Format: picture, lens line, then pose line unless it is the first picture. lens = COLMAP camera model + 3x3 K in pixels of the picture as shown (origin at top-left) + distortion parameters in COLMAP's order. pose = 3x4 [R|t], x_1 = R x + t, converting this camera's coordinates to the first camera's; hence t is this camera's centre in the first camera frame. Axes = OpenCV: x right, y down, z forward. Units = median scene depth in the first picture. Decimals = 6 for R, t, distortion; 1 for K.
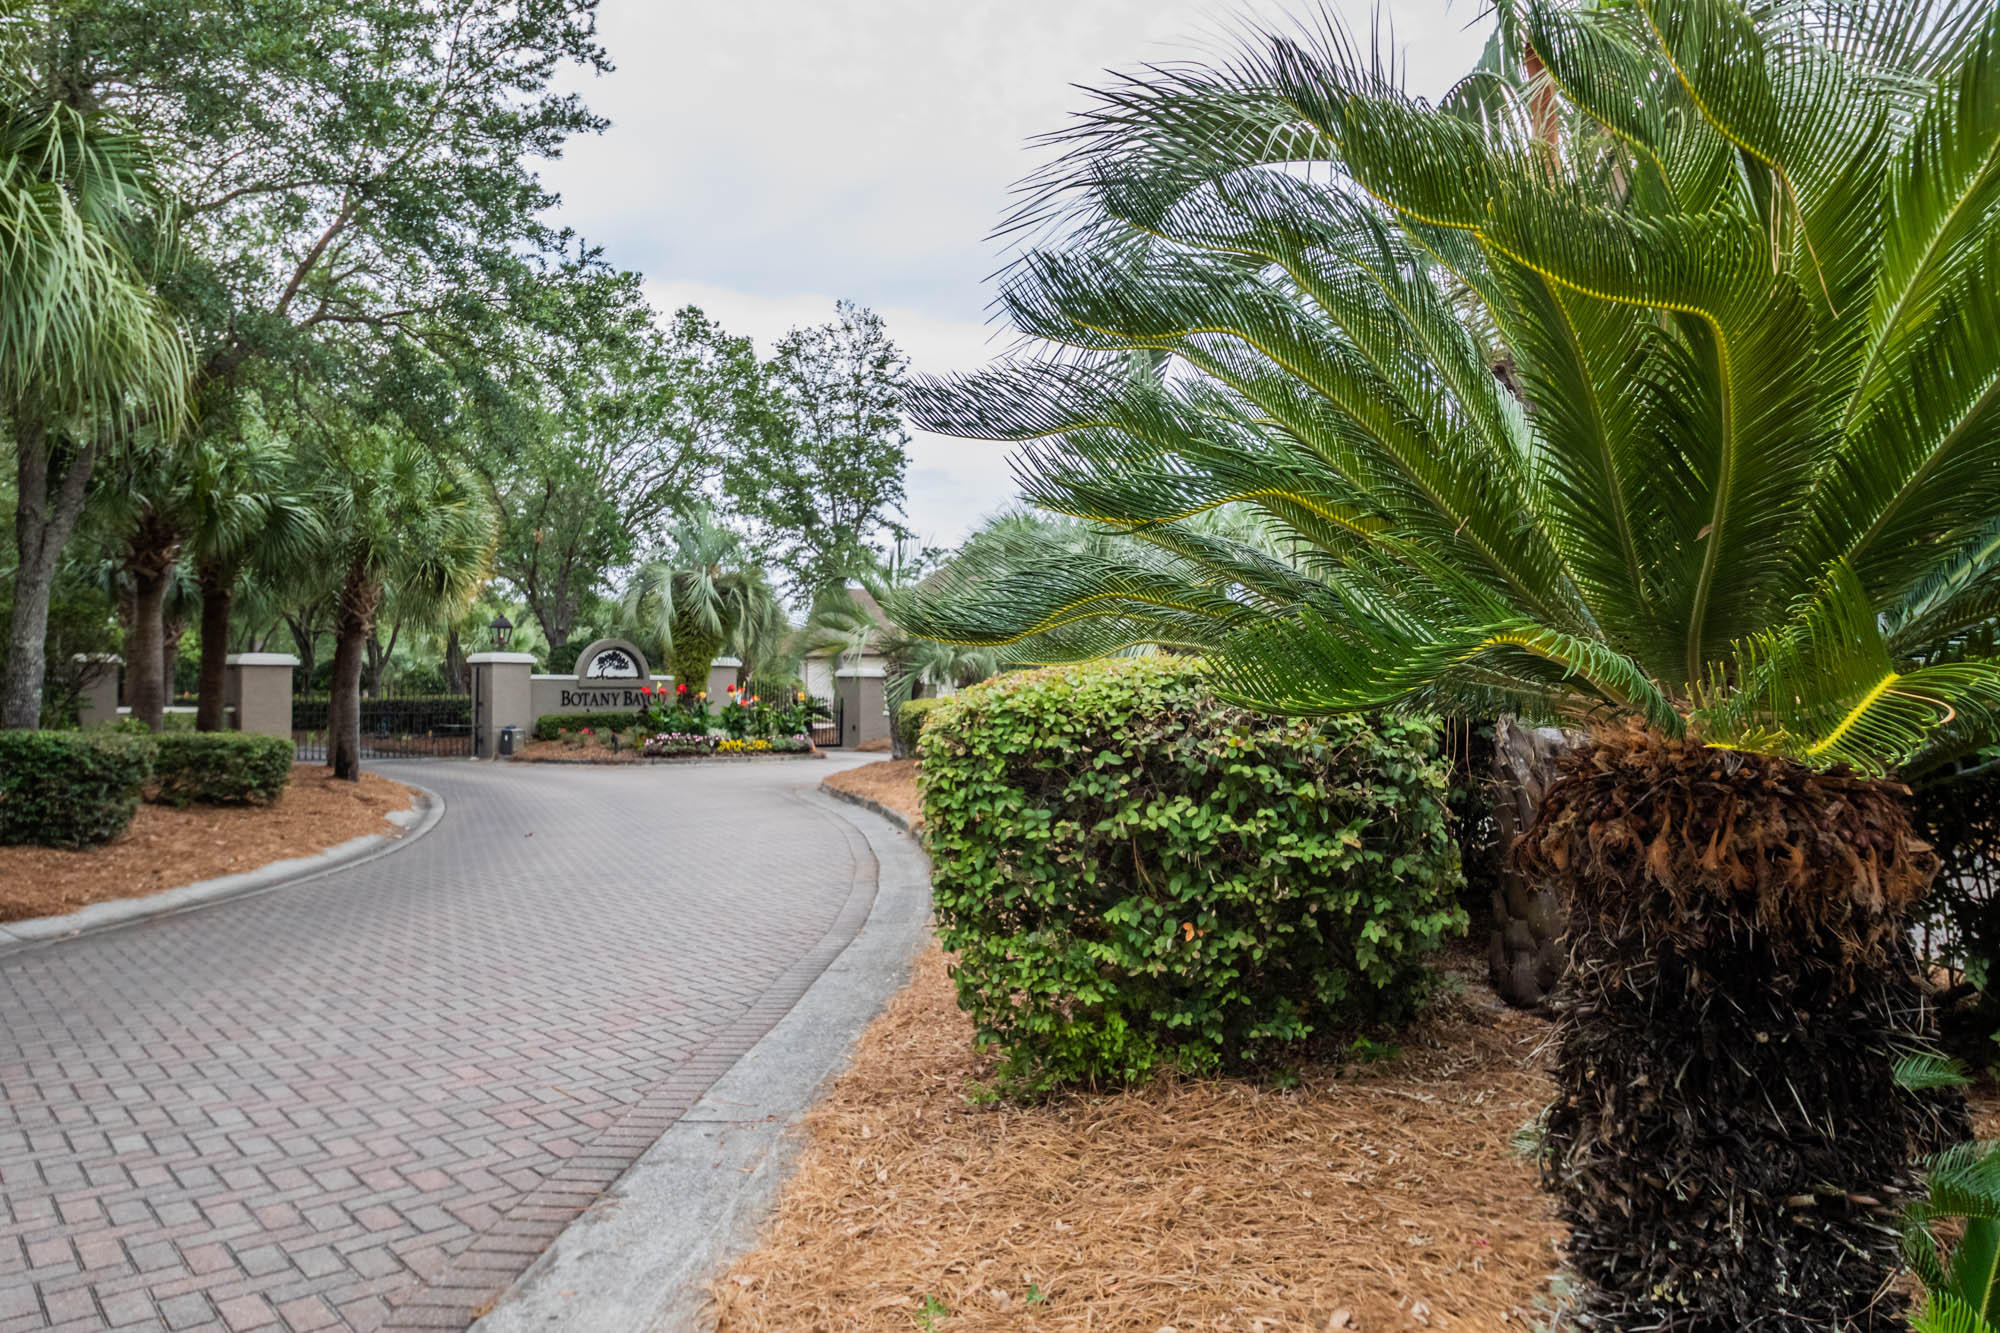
lens RADIAL K [[1408.5, 0, 985.9], [0, 1408.5, 682.7], [0, 0, 1]] dist [-0.003621, -0.002729]
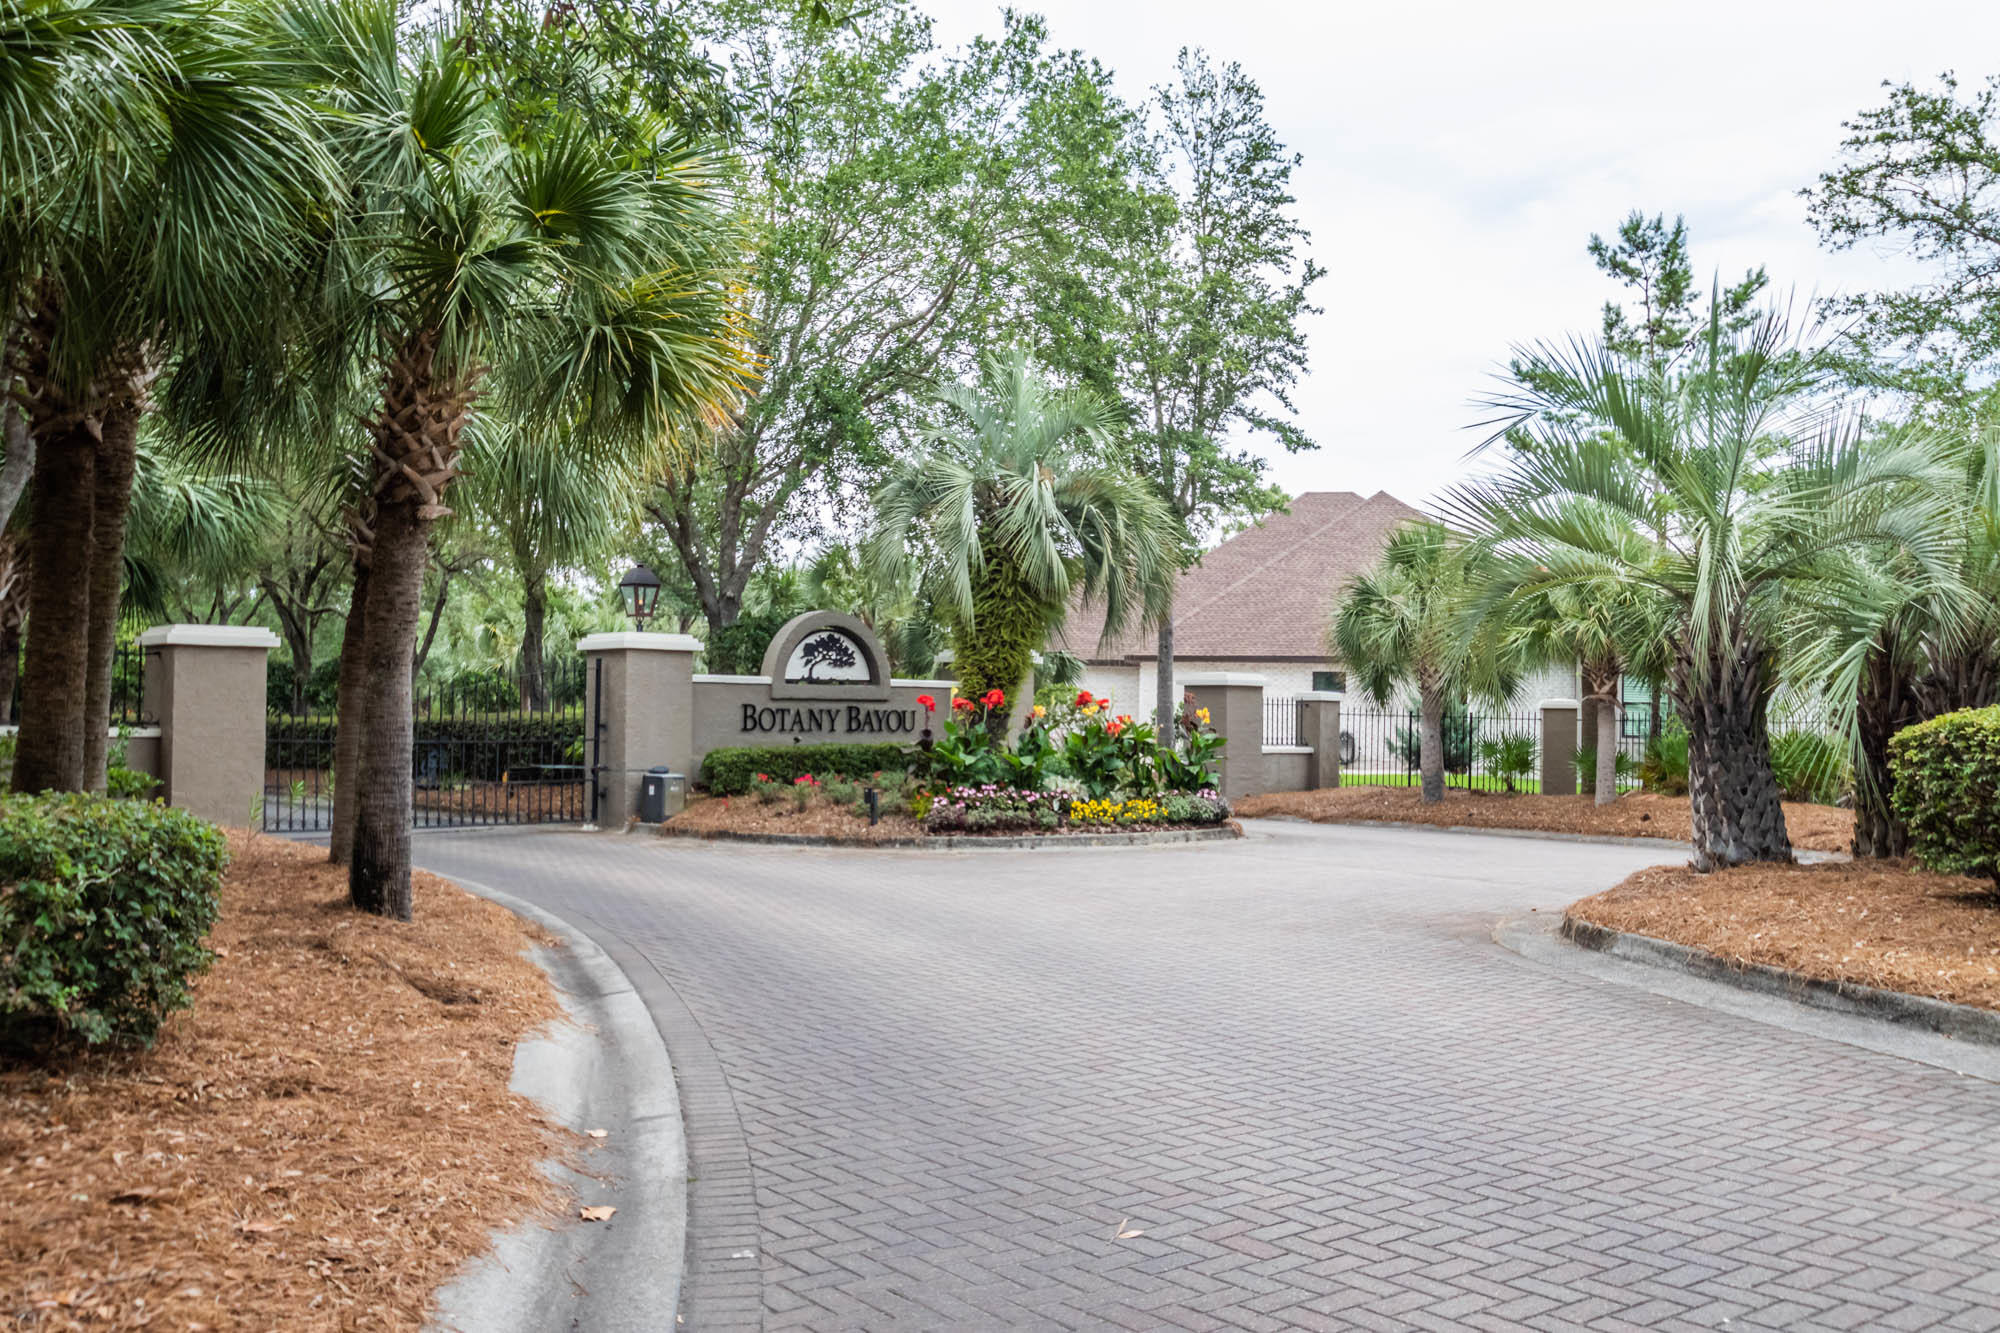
lens RADIAL K [[1775.9, 0, 1005.0], [0, 1775.9, 664.6], [0, 0, 1]] dist [-0.068457, 0.004788]
pose [[0.997500, 0.003539, -0.070571, -0.160066], [-0.005431, 0.999631, -0.026631, 0.008639], [0.070451, 0.026948, 0.997151, 0.339916]]
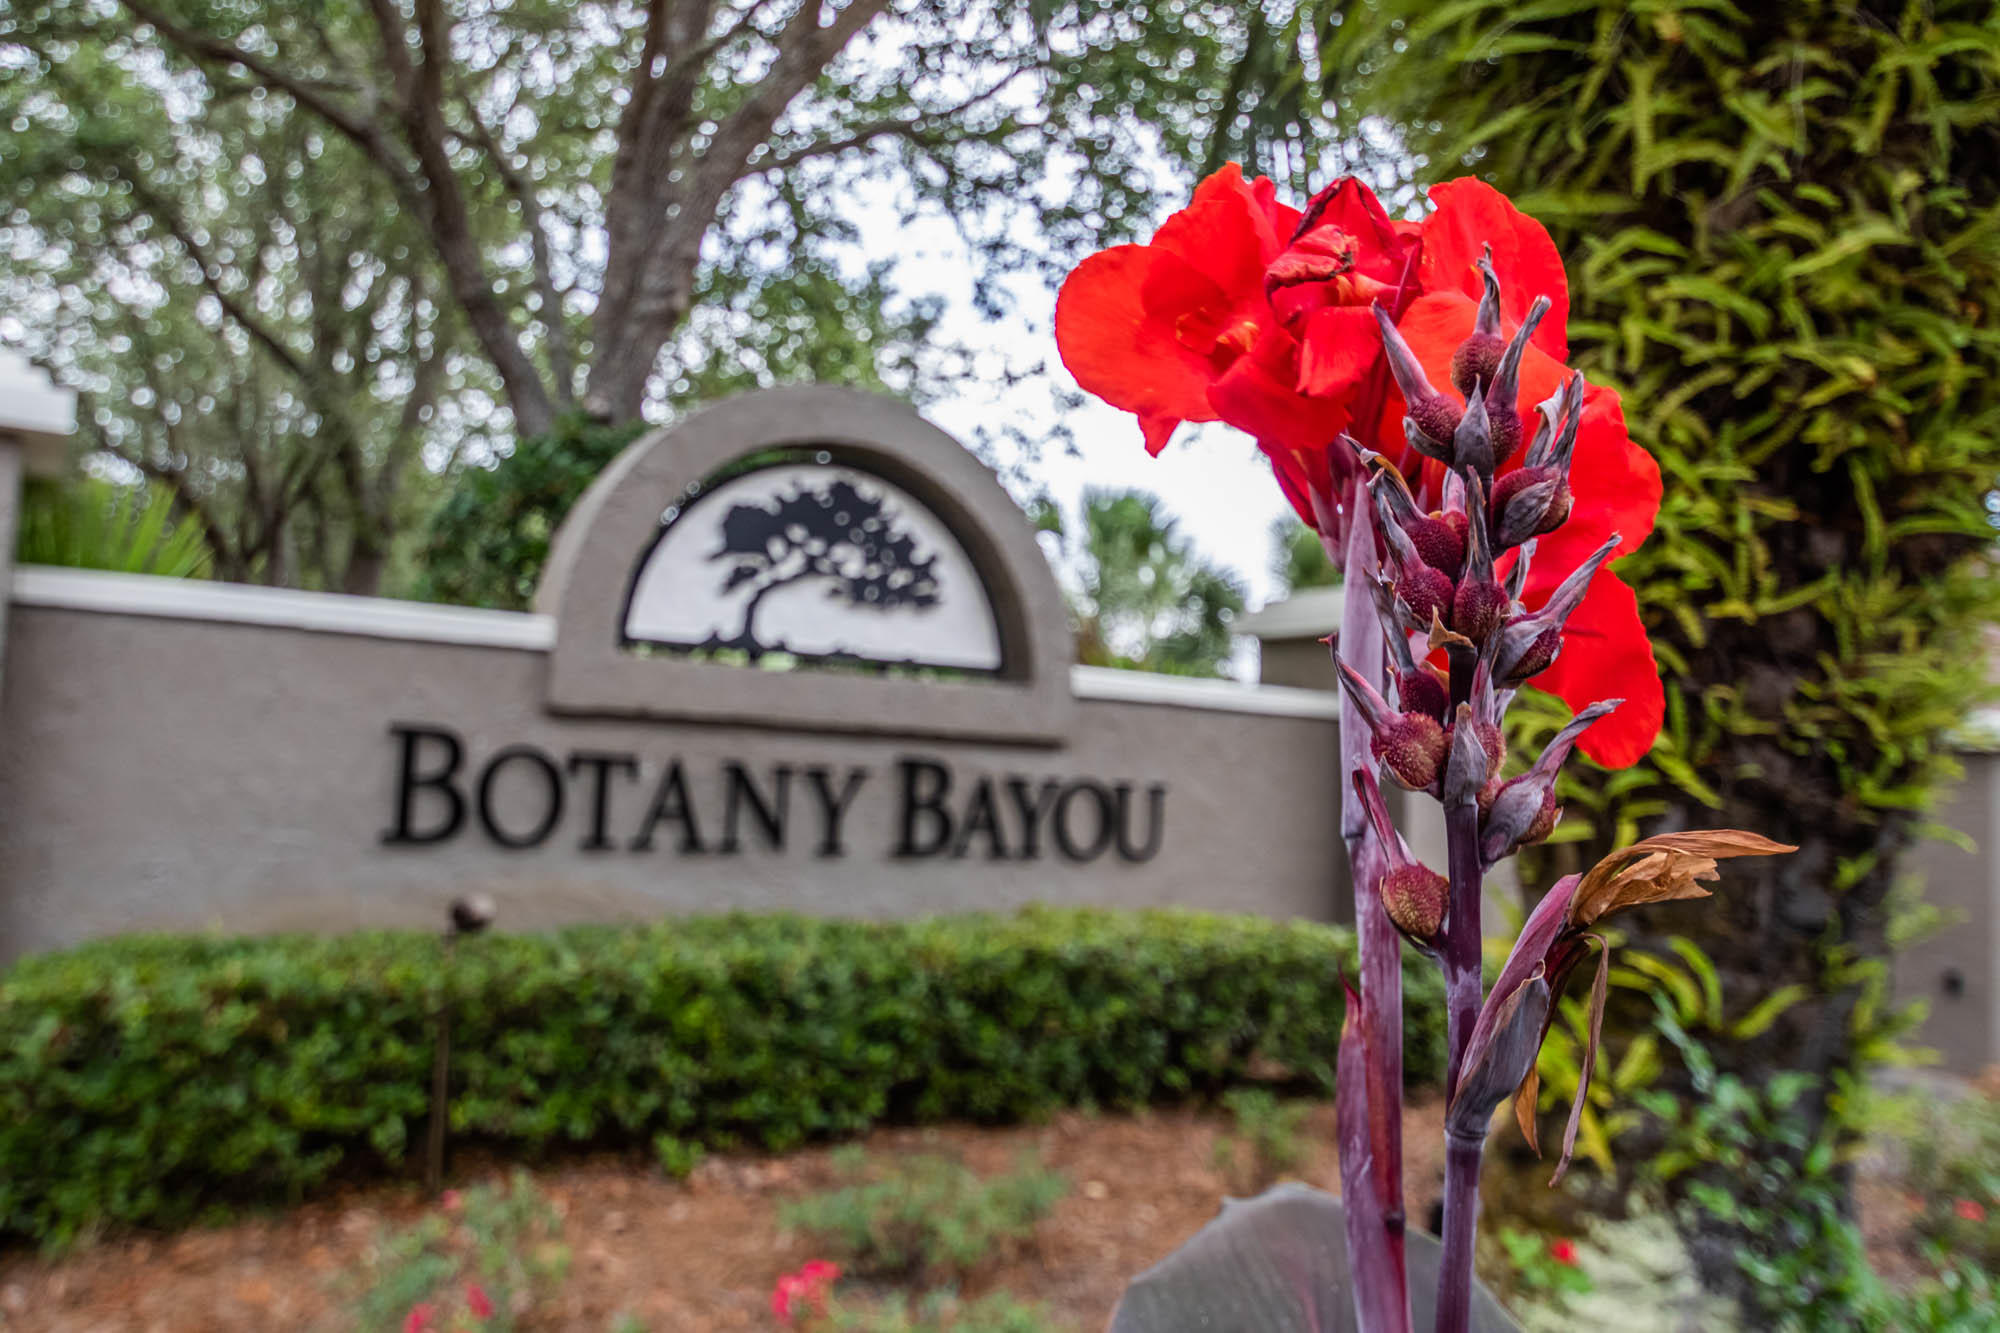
lens RADIAL K [[1563.3, 0, 1001.4], [0, 1563.3, 668.4], [0, 0, 1]] dist [-0.043295, 0.016841]
pose [[0.971805, 0.020546, -0.234890, -0.229242], [-0.039881, 0.996166, -0.077866, 0.009727], [0.232389, 0.085038, 0.968898, 0.927335]]
